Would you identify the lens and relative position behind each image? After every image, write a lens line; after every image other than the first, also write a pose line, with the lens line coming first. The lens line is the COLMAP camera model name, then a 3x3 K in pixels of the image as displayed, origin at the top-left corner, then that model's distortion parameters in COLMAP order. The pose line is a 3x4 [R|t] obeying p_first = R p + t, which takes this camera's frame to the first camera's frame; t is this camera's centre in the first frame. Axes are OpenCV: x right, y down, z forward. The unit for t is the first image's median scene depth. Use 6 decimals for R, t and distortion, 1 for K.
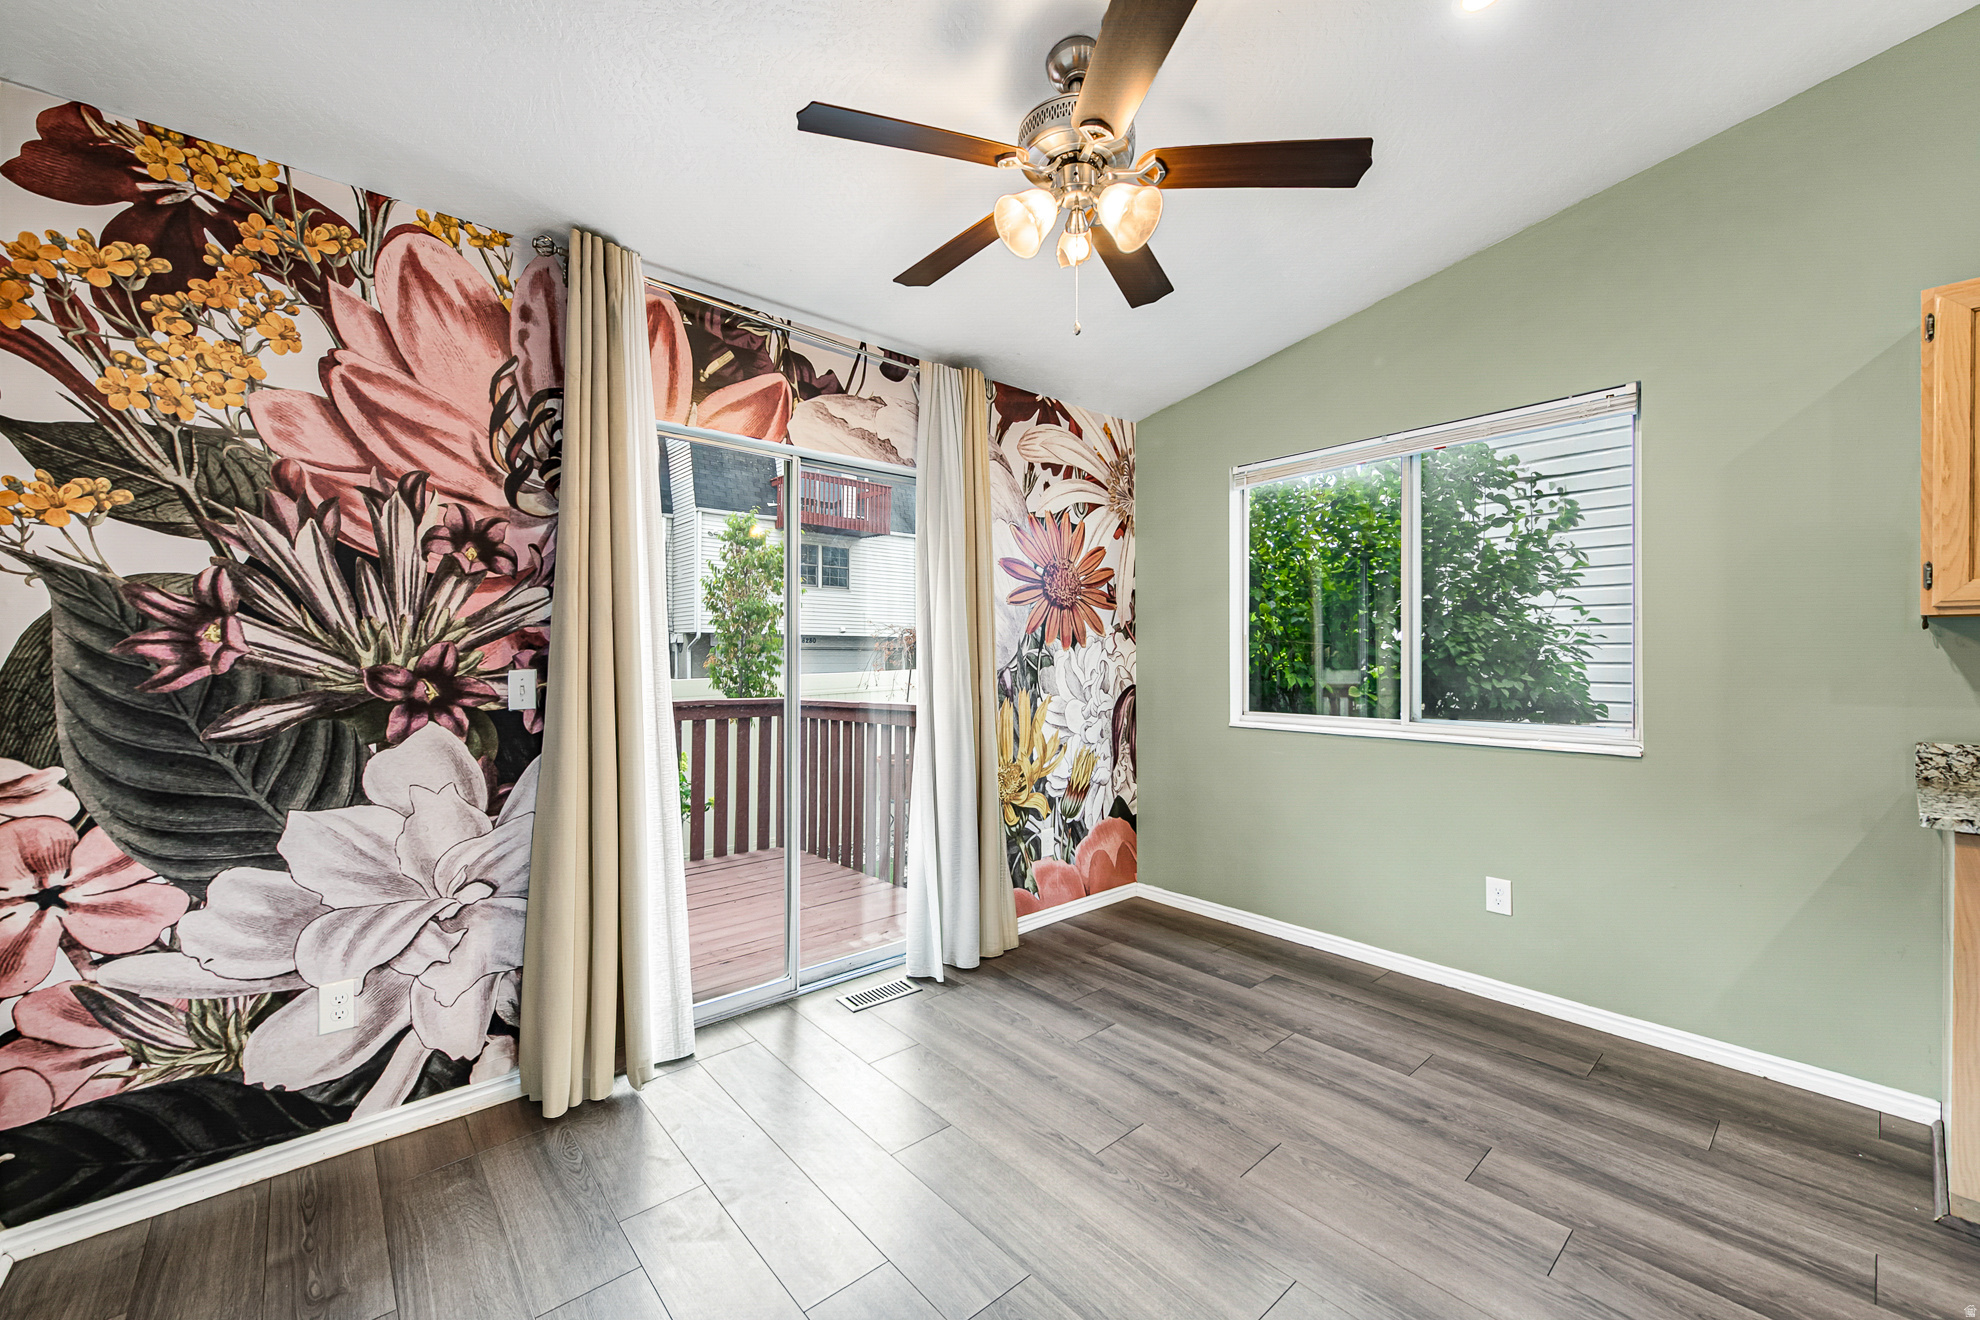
lens RADIAL K [[778.6, 0, 998.7], [0, 778.6, 653.9], [0, 0, 1]] dist [0.000015, -0.000946]
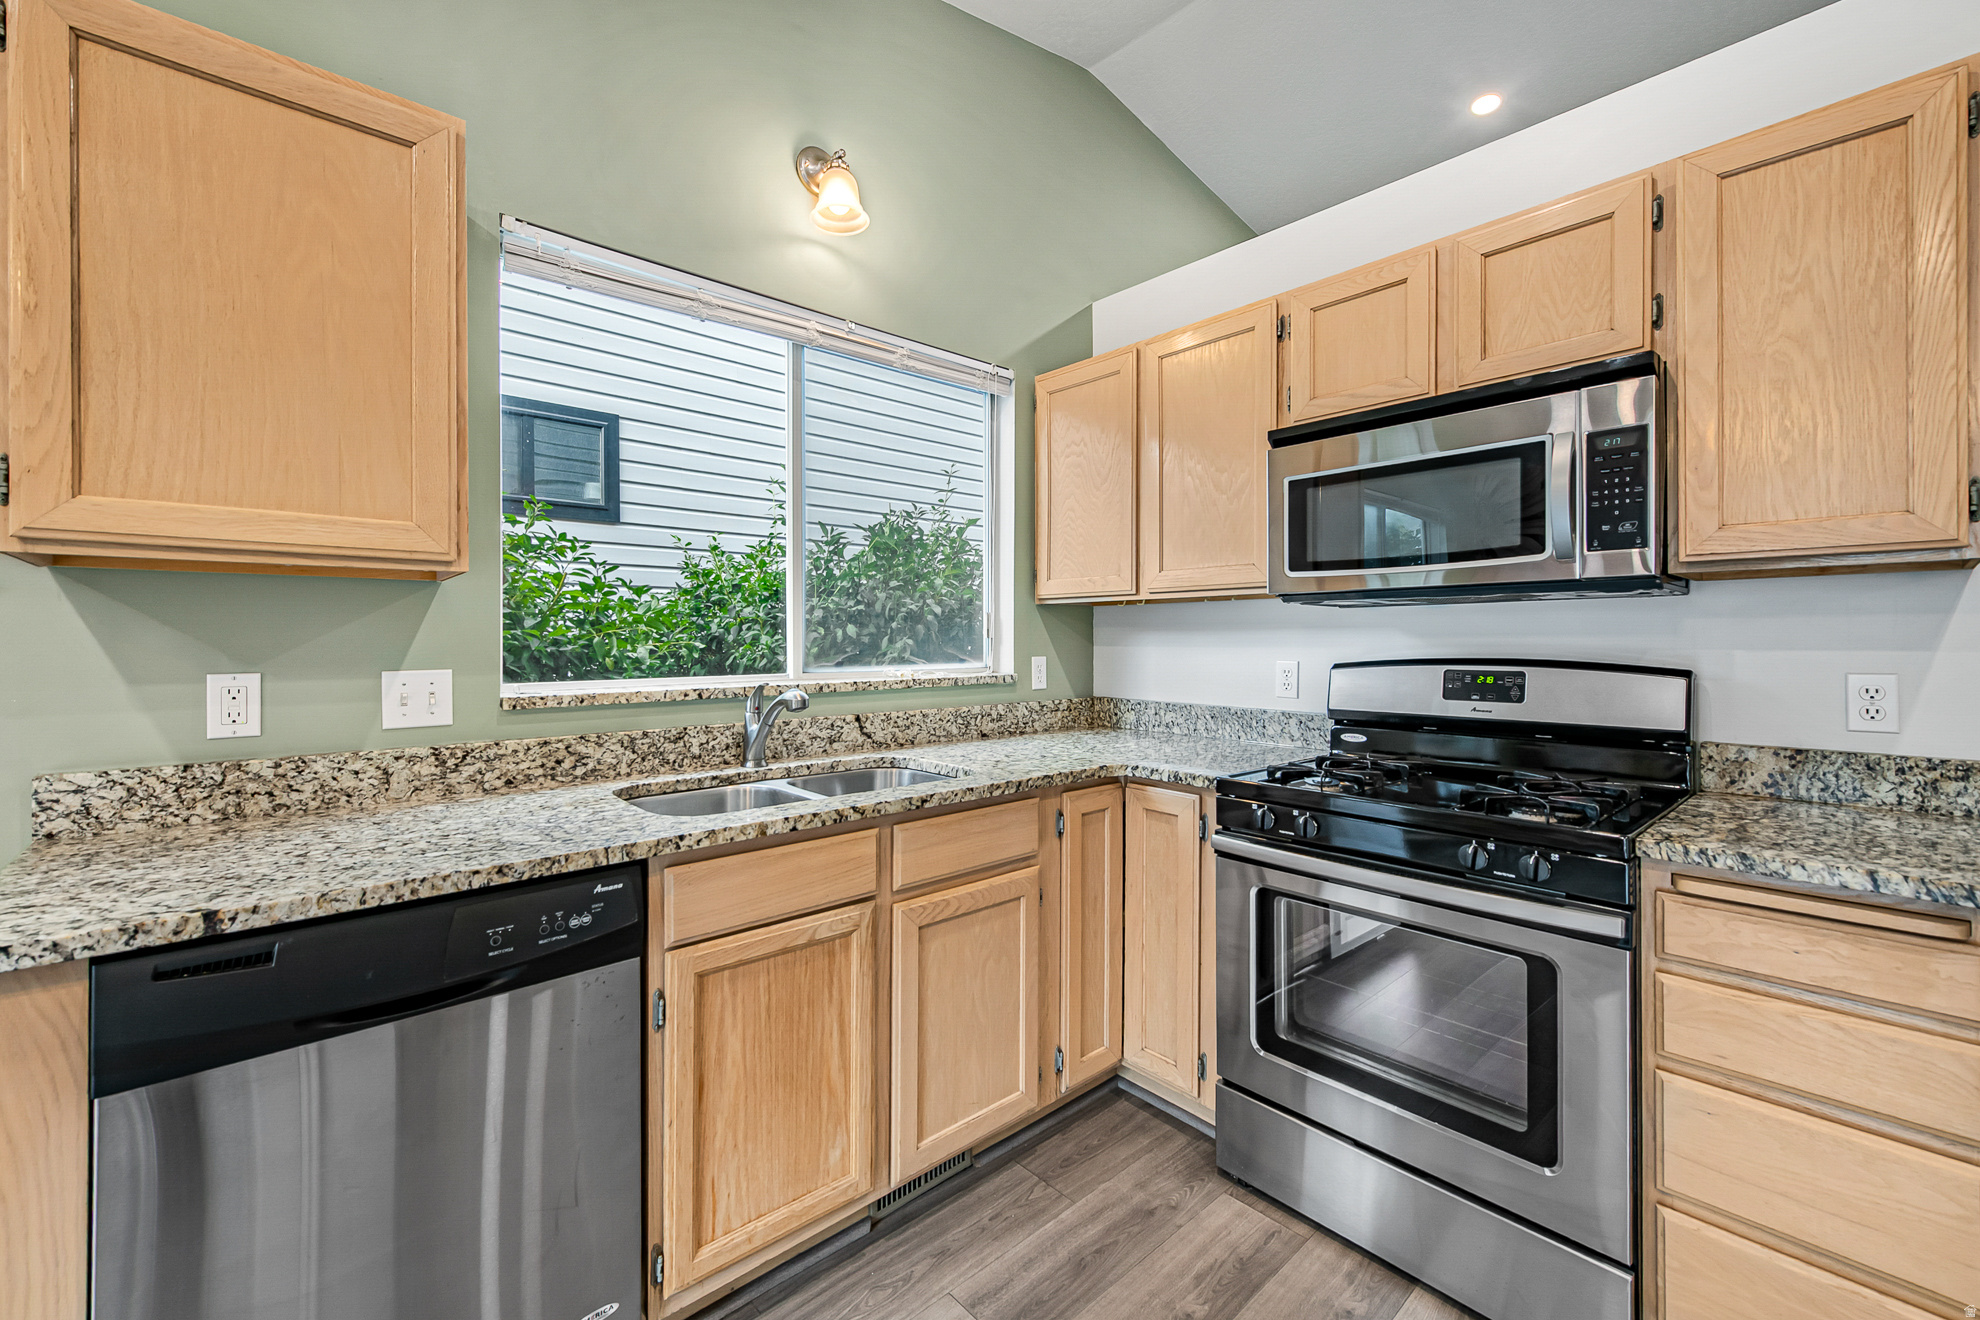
lens RADIAL K [[799.6, 0, 967.9], [0, 799.6, 650.4], [0, 0, 1]] dist [0.002359, -0.000187]
pose [[0.000195, -0.006577, 0.999978, 0.564911], [0.002594, 0.999975, 0.006577, 0.016171], [-0.999997, 0.002592, 0.000212, 0.288039]]
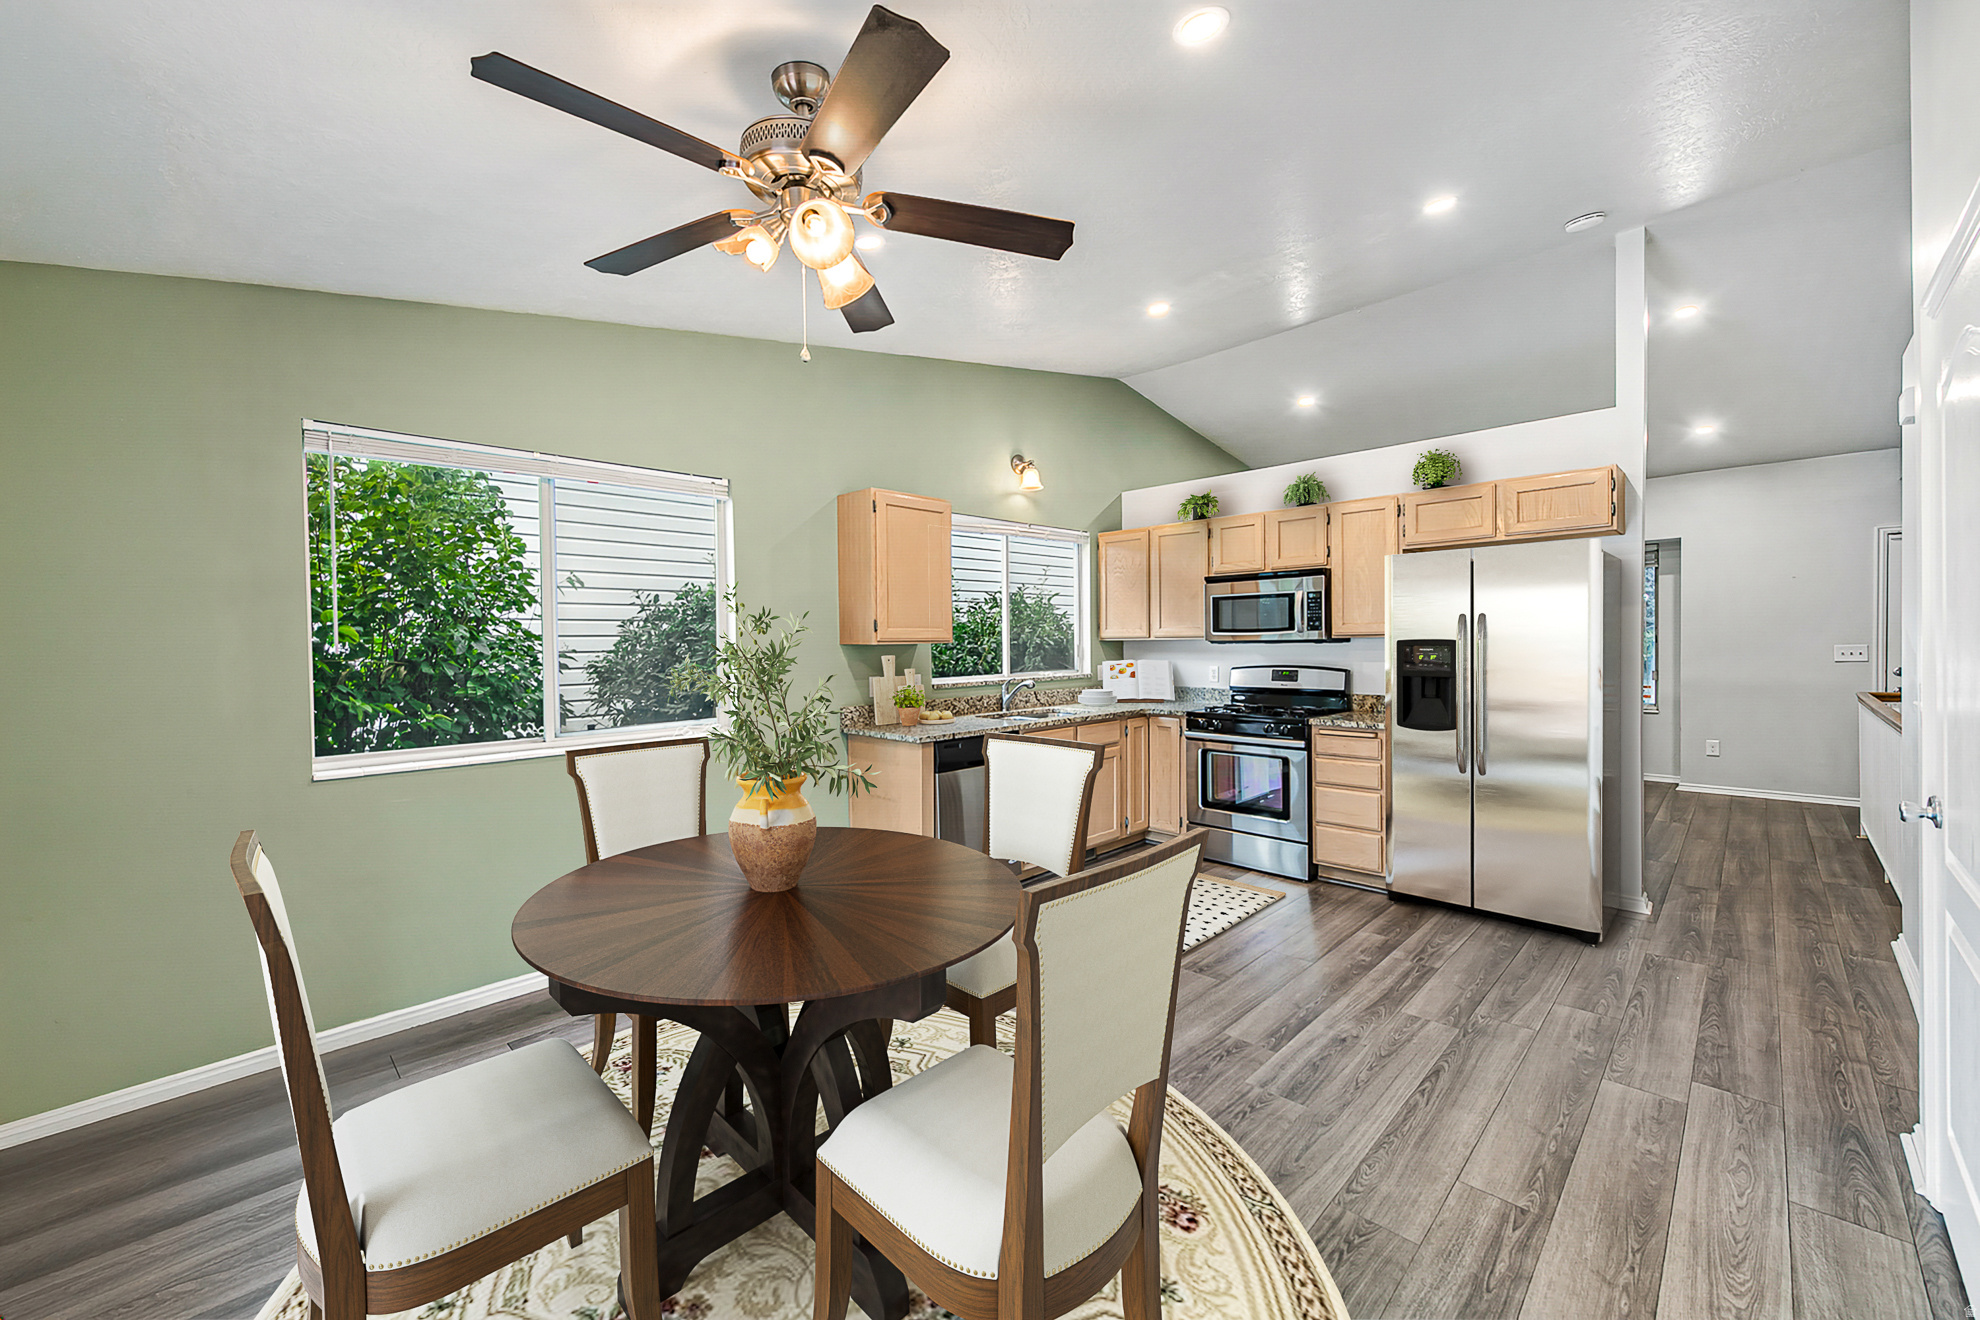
lens RADIAL K [[778.6, 0, 975.1], [0, 778.6, 657.9], [0, 0, 1]] dist [0.000015, -0.000946]
pose [[-0.052497, -0.016229, 0.998489, -0.821444], [0.013612, 0.999763, 0.016966, -0.042307], [-0.998528, 0.014482, -0.052264, 0.756658]]
